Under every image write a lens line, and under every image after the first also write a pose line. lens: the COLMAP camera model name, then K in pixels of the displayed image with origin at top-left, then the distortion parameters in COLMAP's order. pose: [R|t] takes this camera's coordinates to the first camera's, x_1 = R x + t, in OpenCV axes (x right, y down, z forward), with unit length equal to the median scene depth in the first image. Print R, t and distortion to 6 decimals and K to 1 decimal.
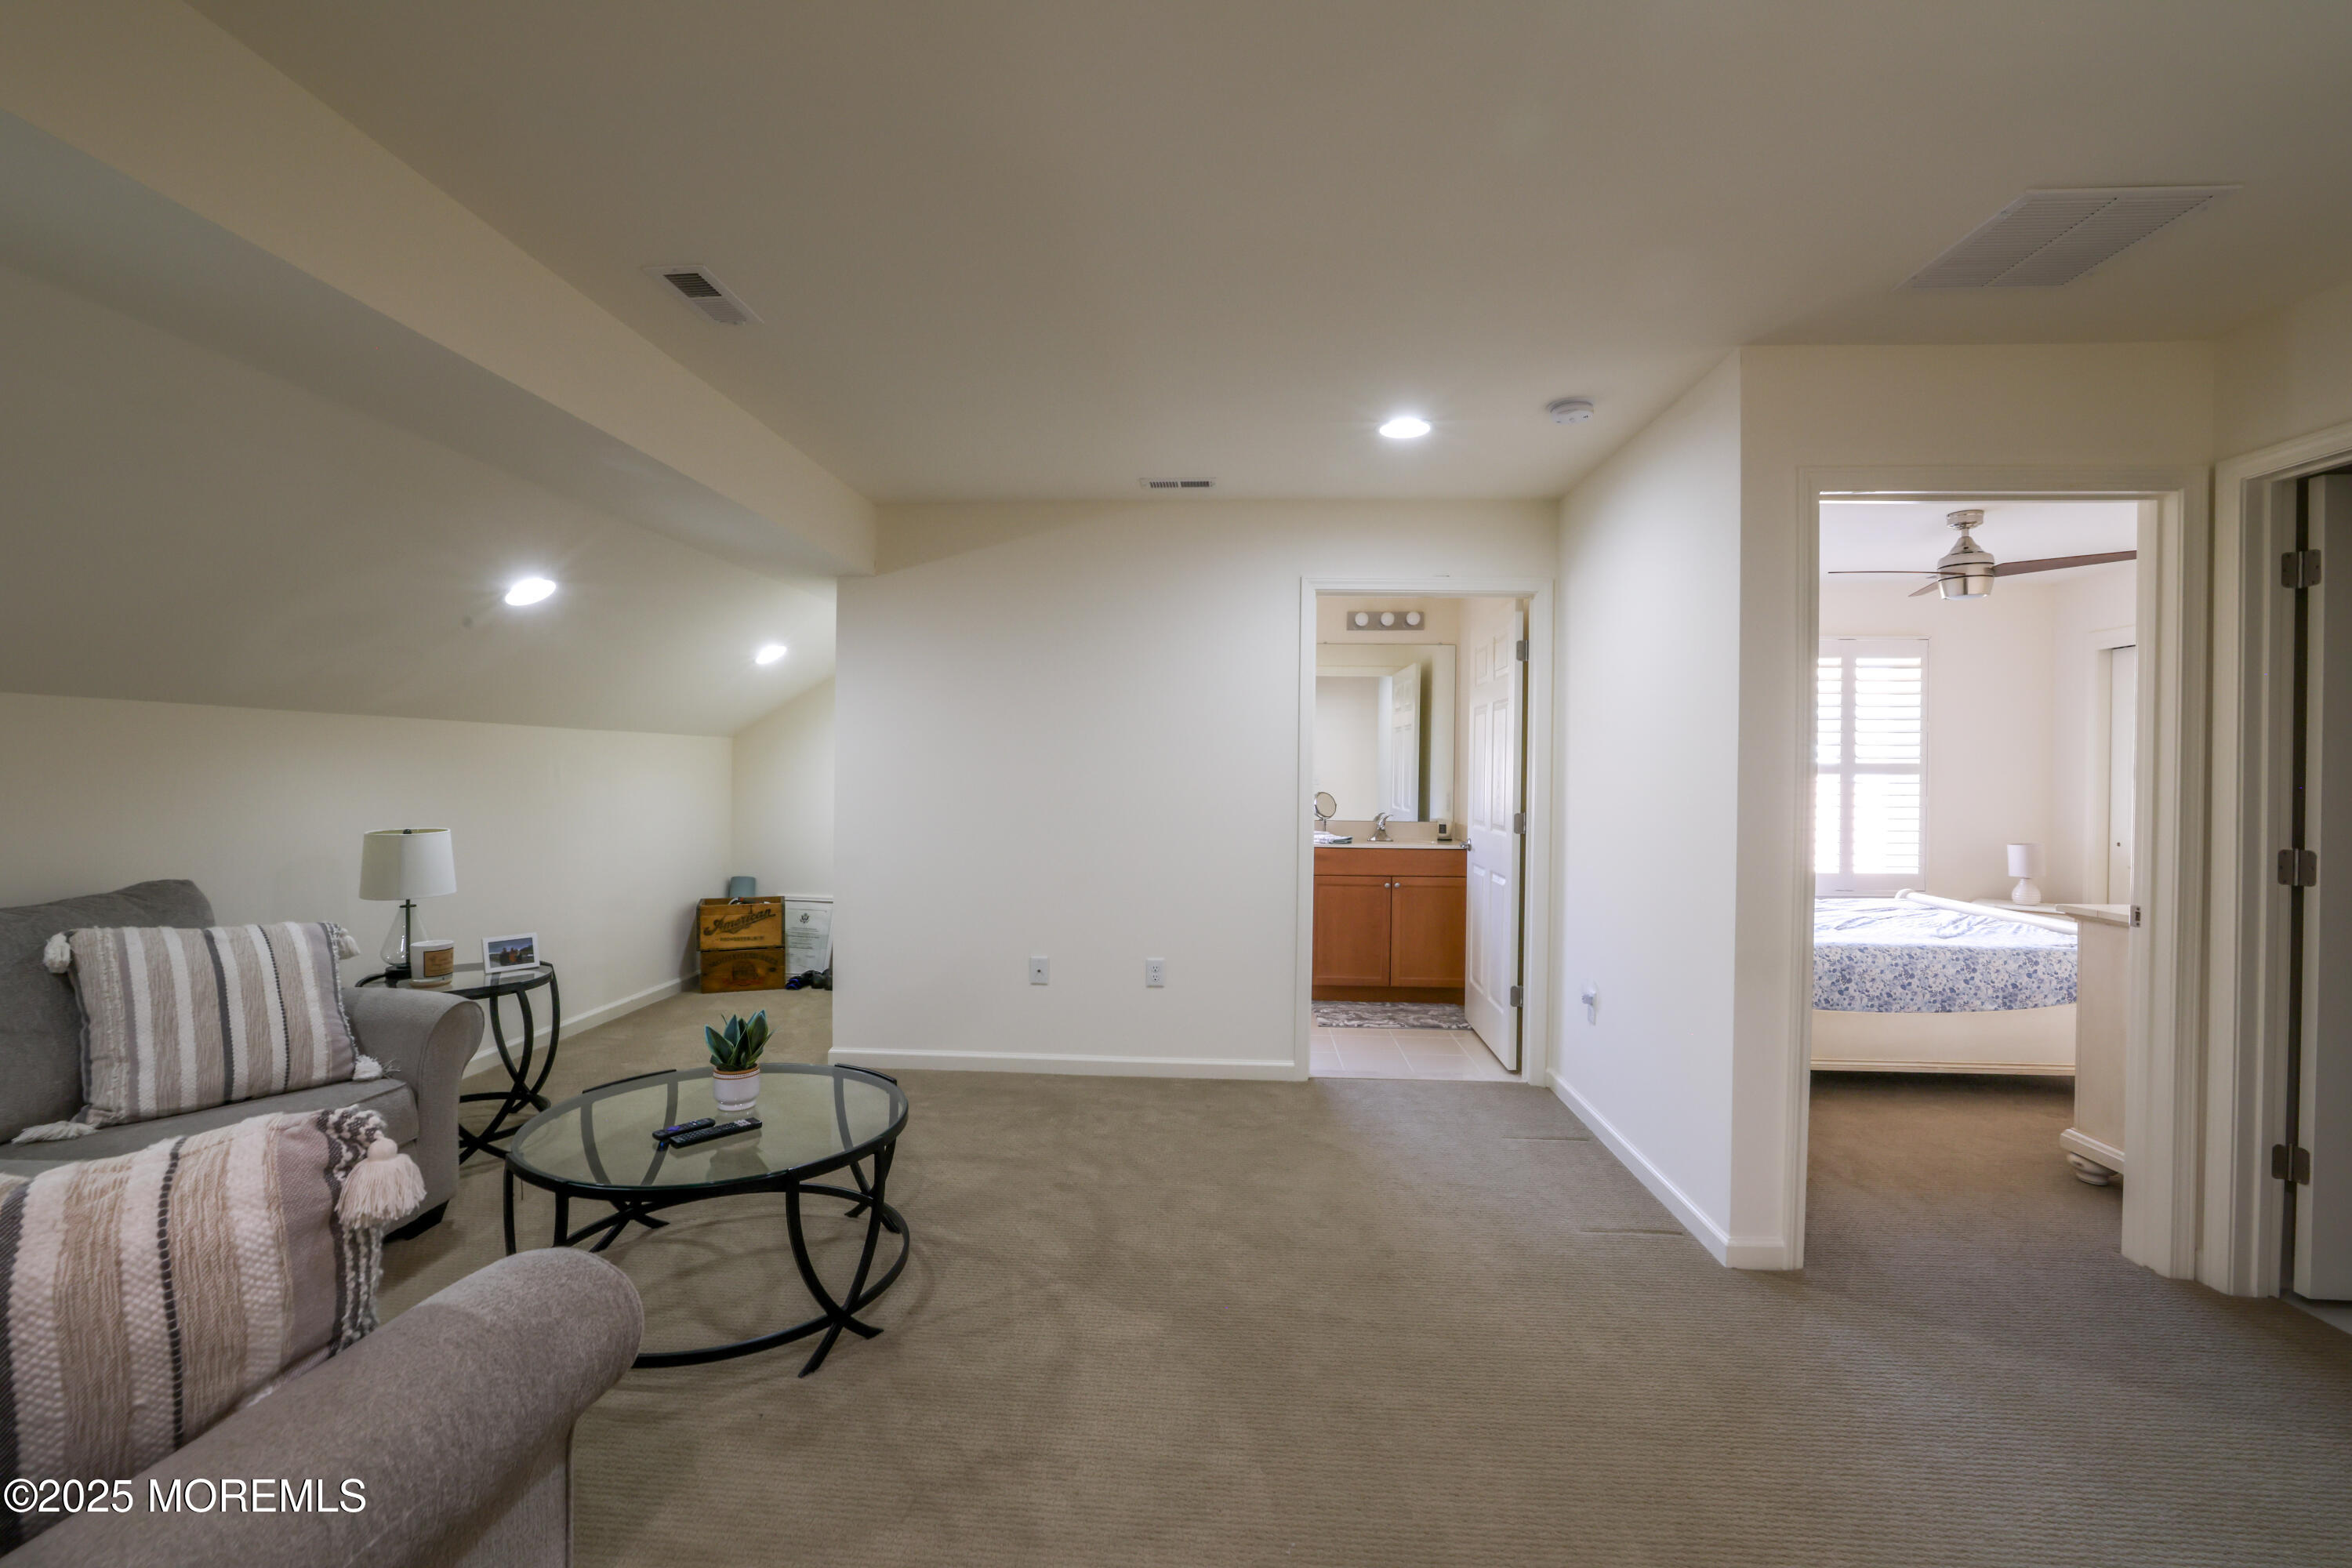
lens RADIAL K [[1001.6, 0, 1186.8], [0, 1001.6, 778.2], [0, 0, 1]] dist [-0.050459, 0.020036]
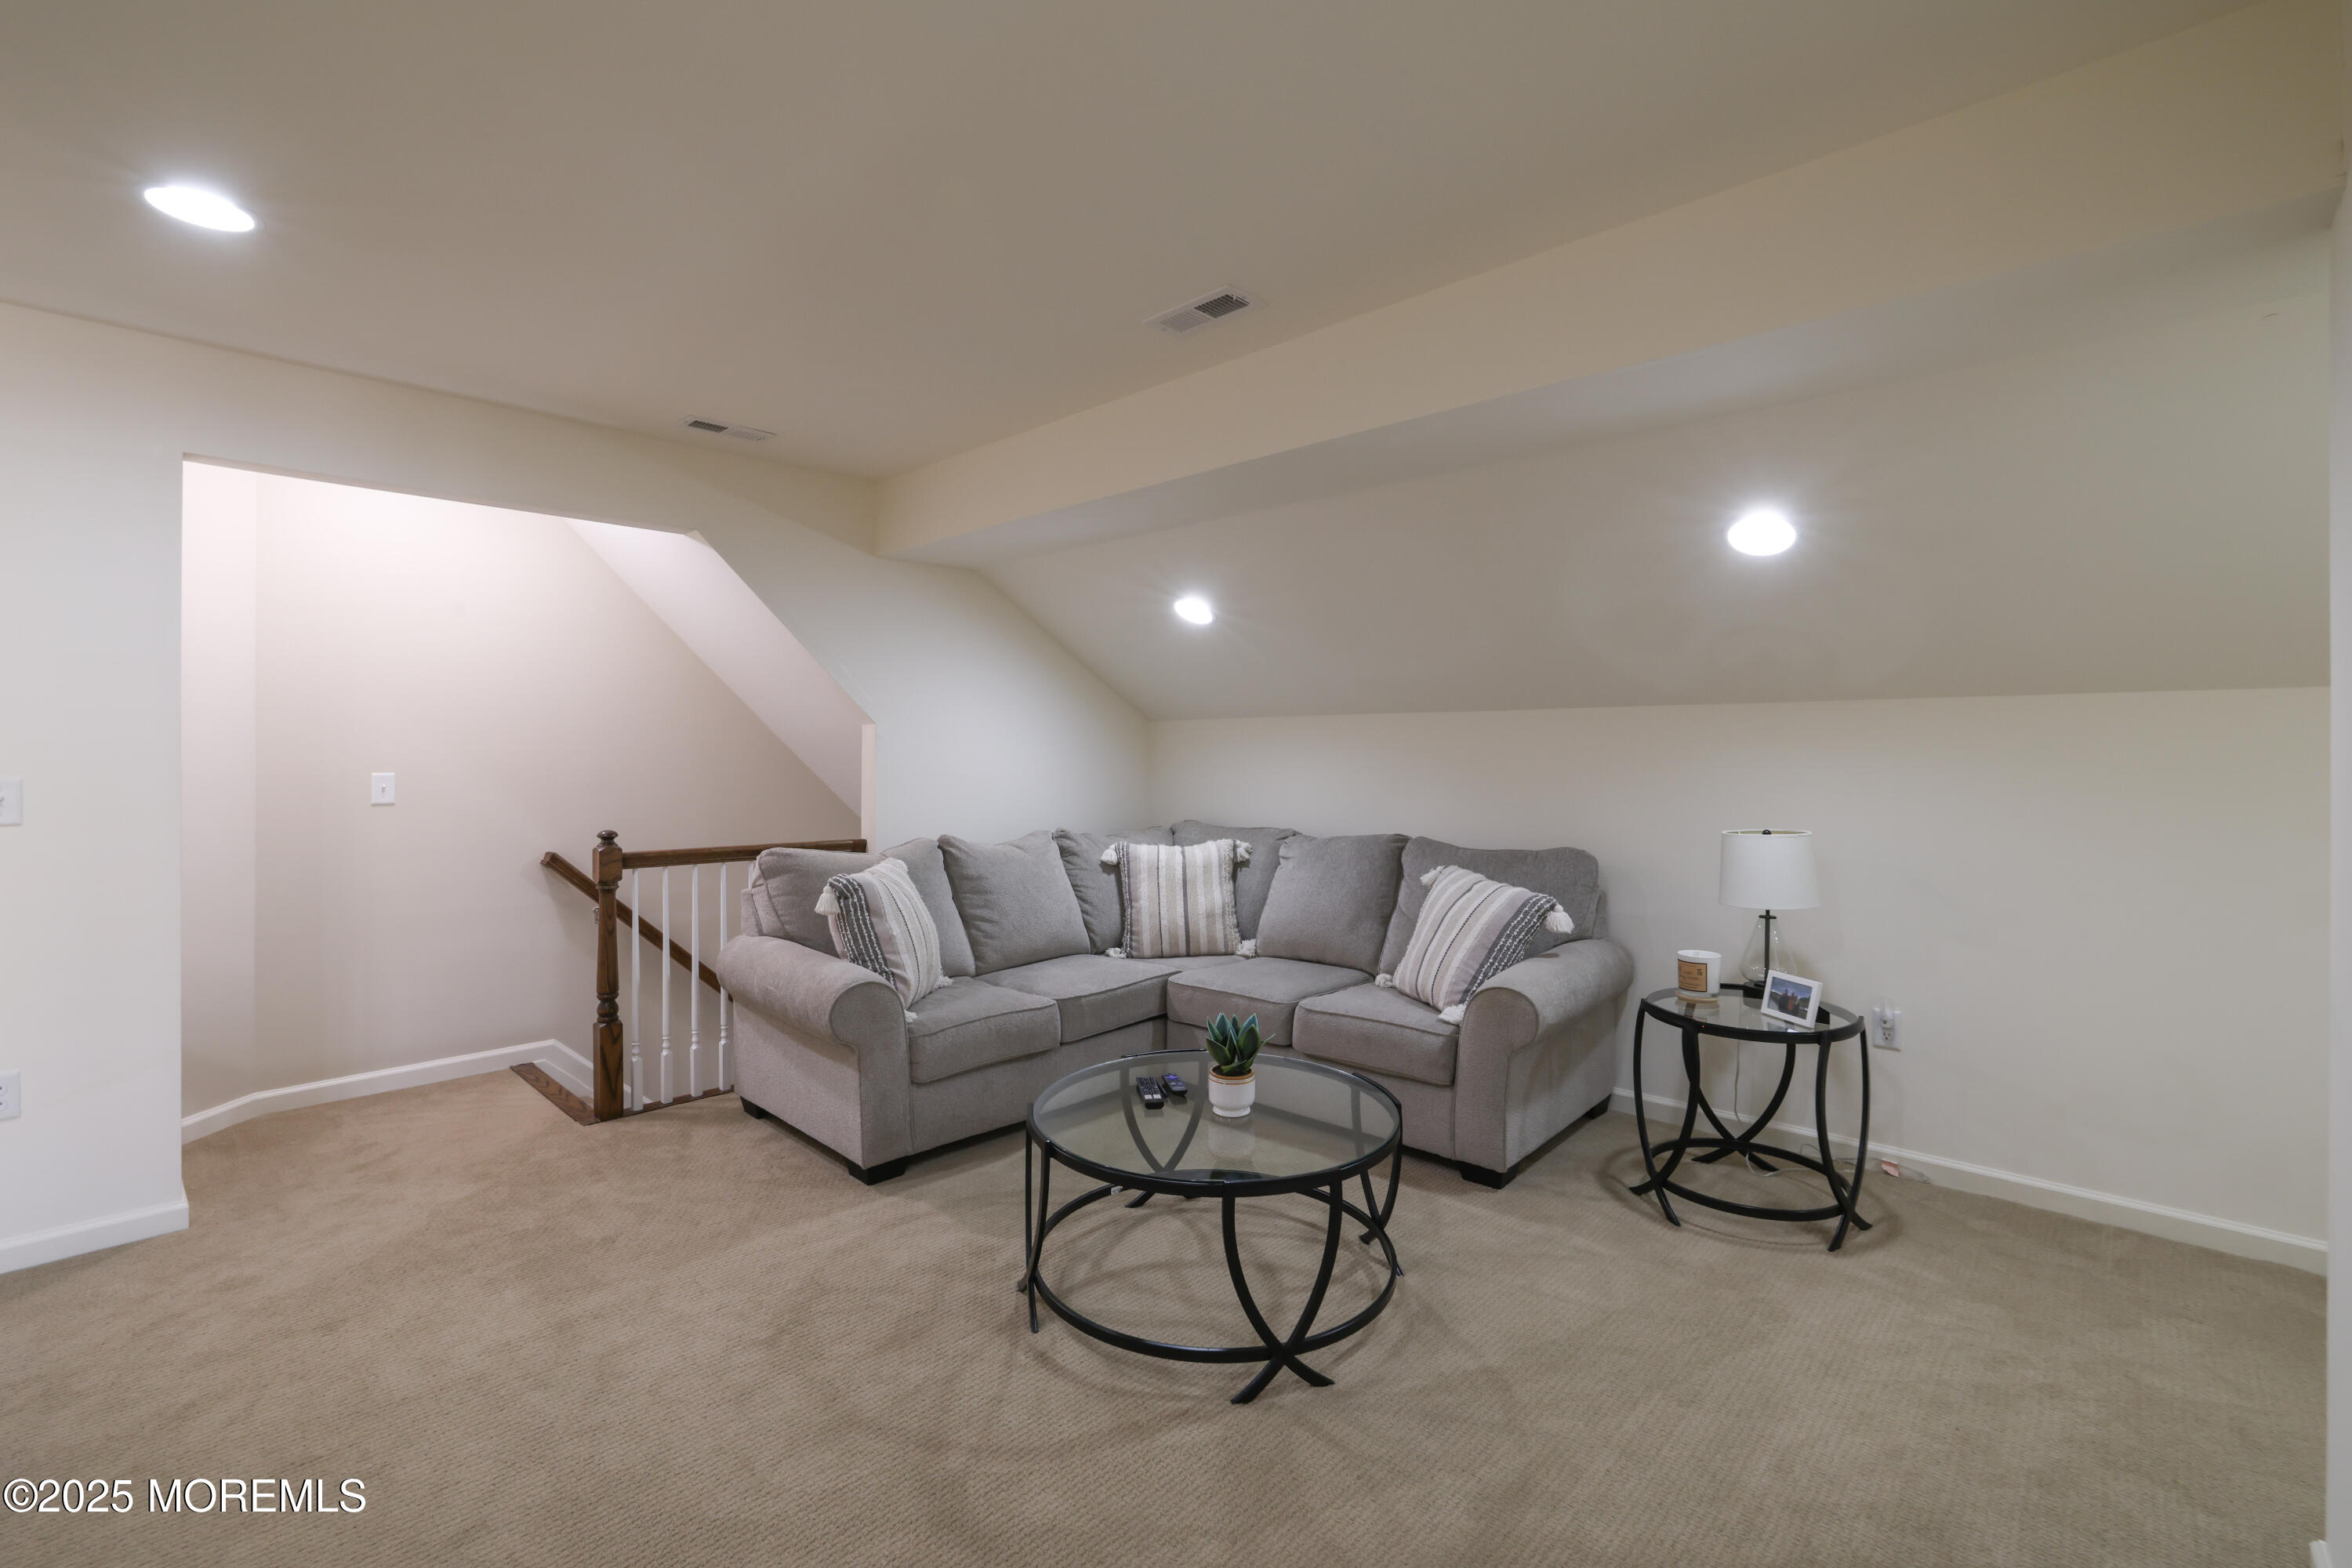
lens RADIAL K [[1040.5, 0, 1161.4], [0, 1040.5, 759.5], [0, 0, 1]] dist [-0.040846, 0.016622]
pose [[-0.673255, -0.002909, -0.739405, 0.317796], [-0.007765, 0.999965, 0.003136, -0.010839], [0.739370, 0.007853, -0.673253, 1.553956]]
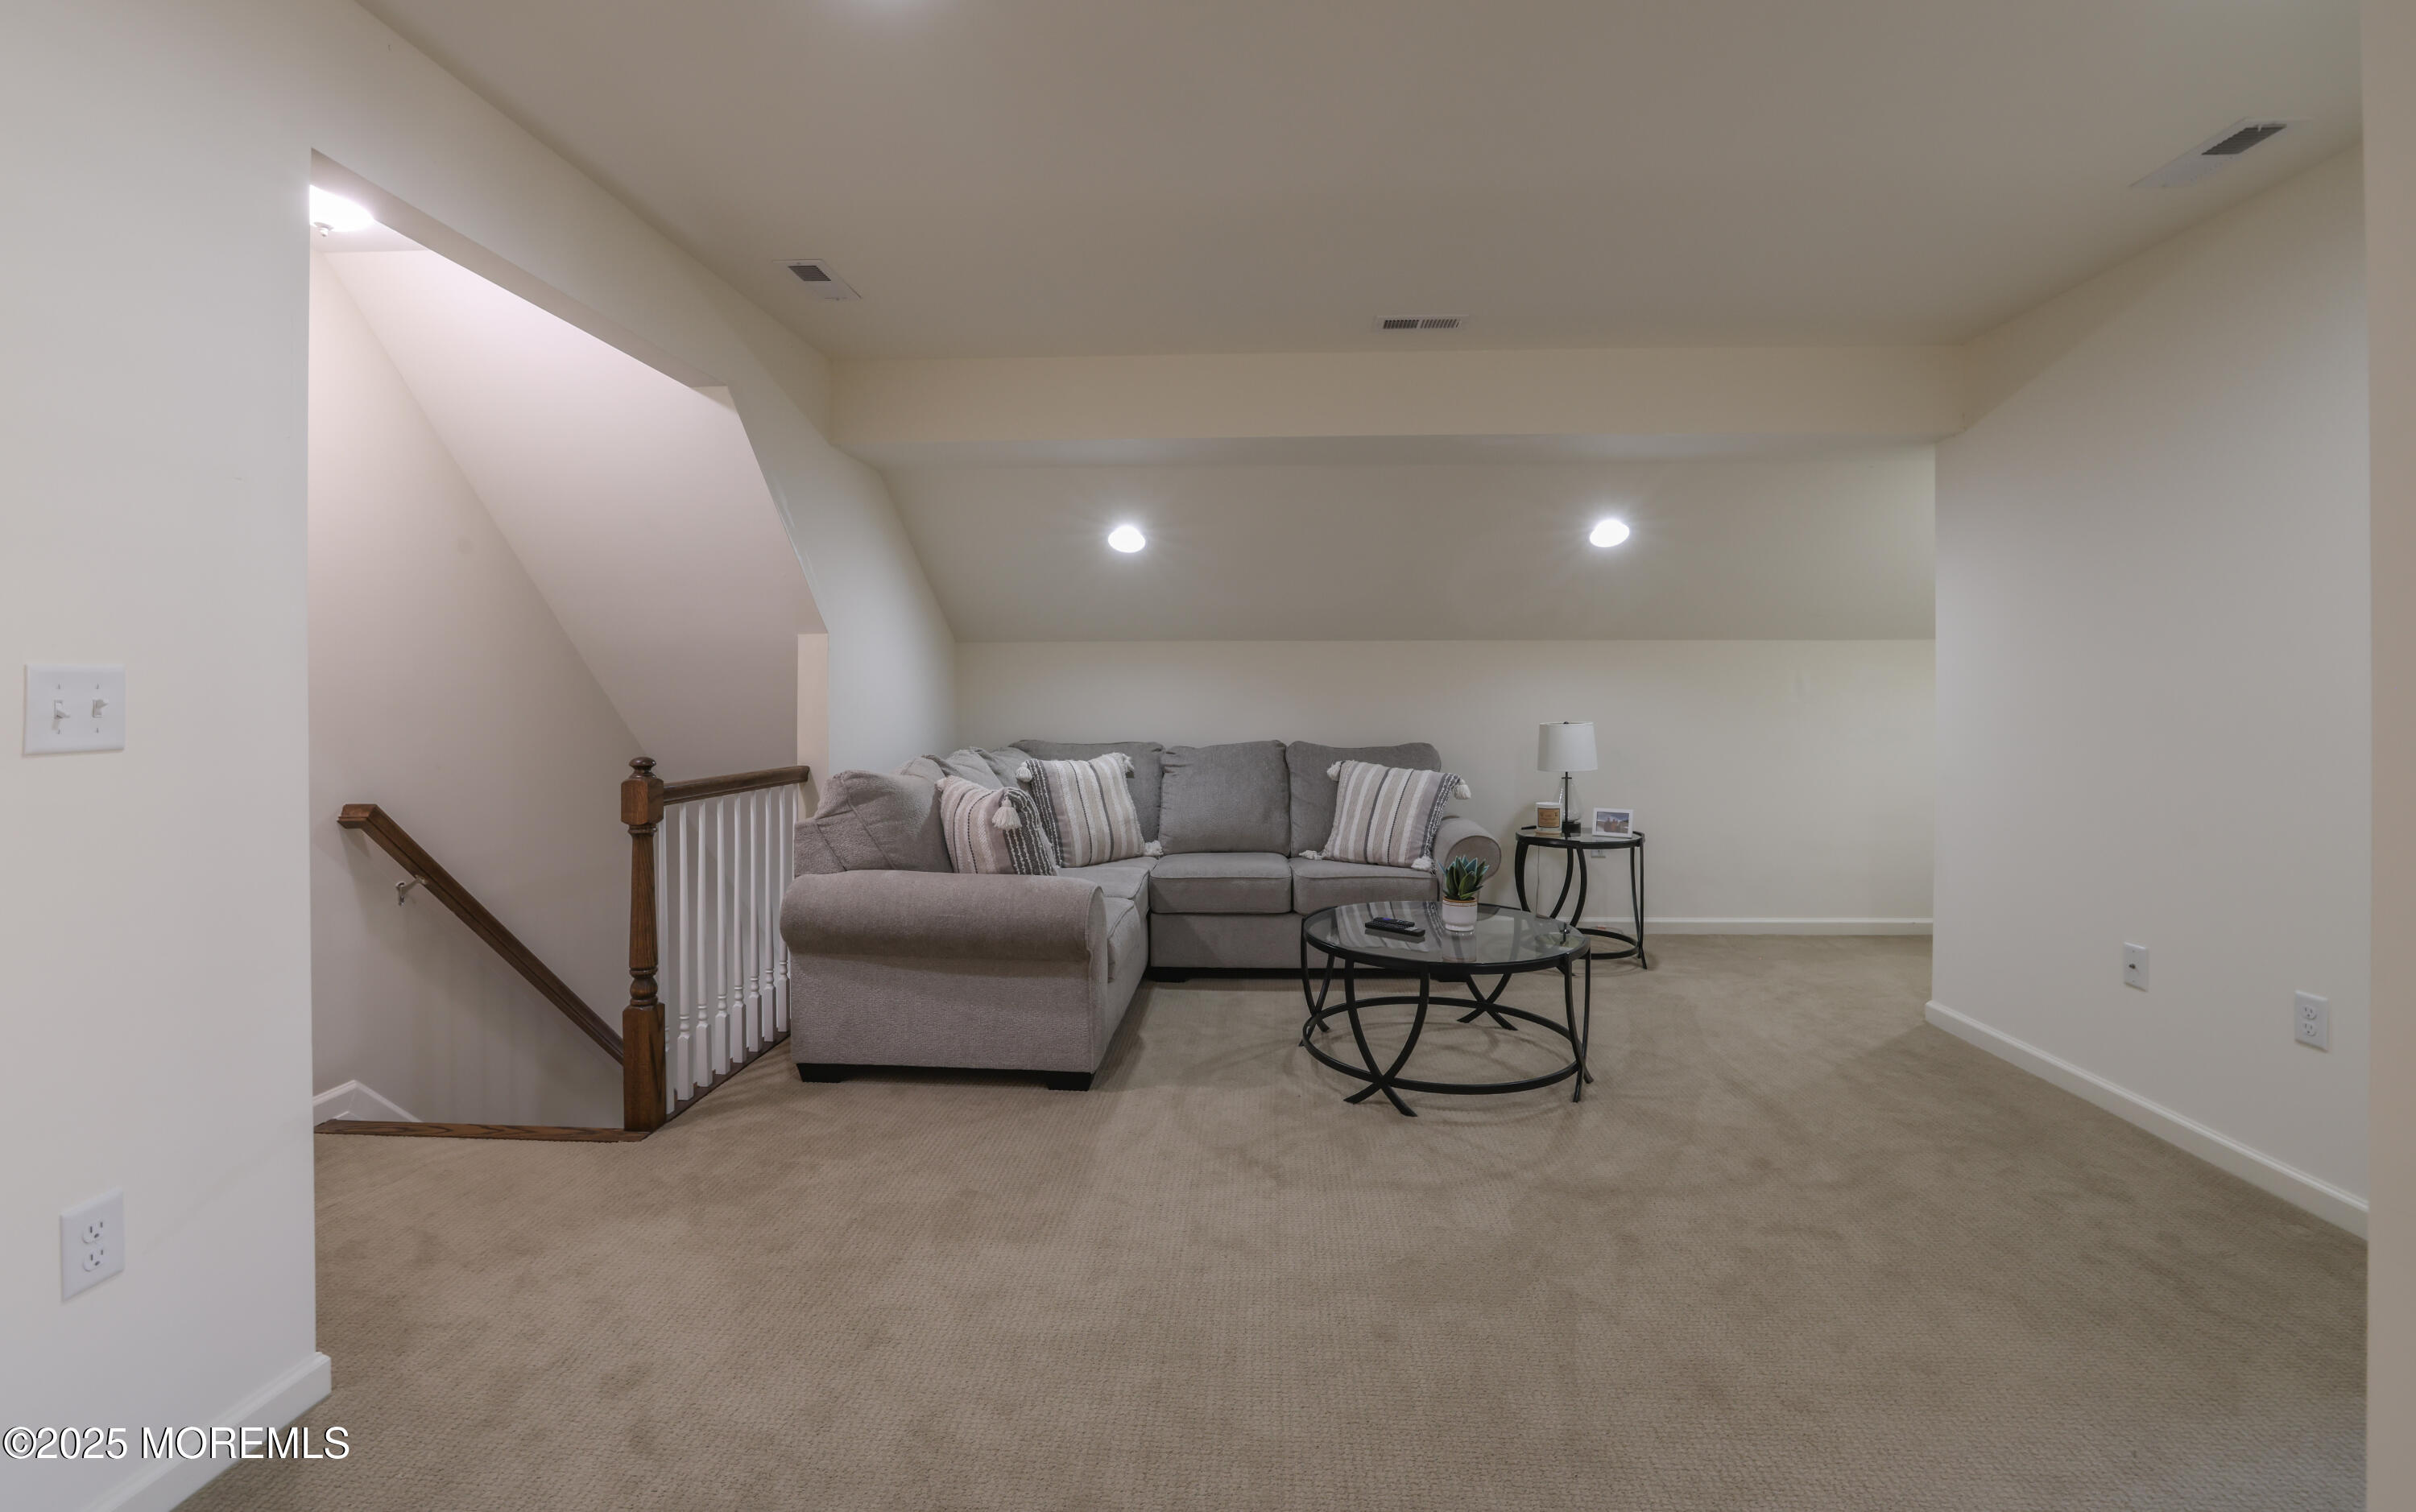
lens RADIAL K [[1091.4, 0, 1214.0], [0, 1091.4, 703.8], [0, 0, 1]] dist [-0.036714, 0.015481]
pose [[-0.003791, 0.000307, -0.999993, 0.925196], [-0.004392, 0.999990, 0.000324, 0.036801], [0.999983, 0.004393, -0.003790, 0.655105]]
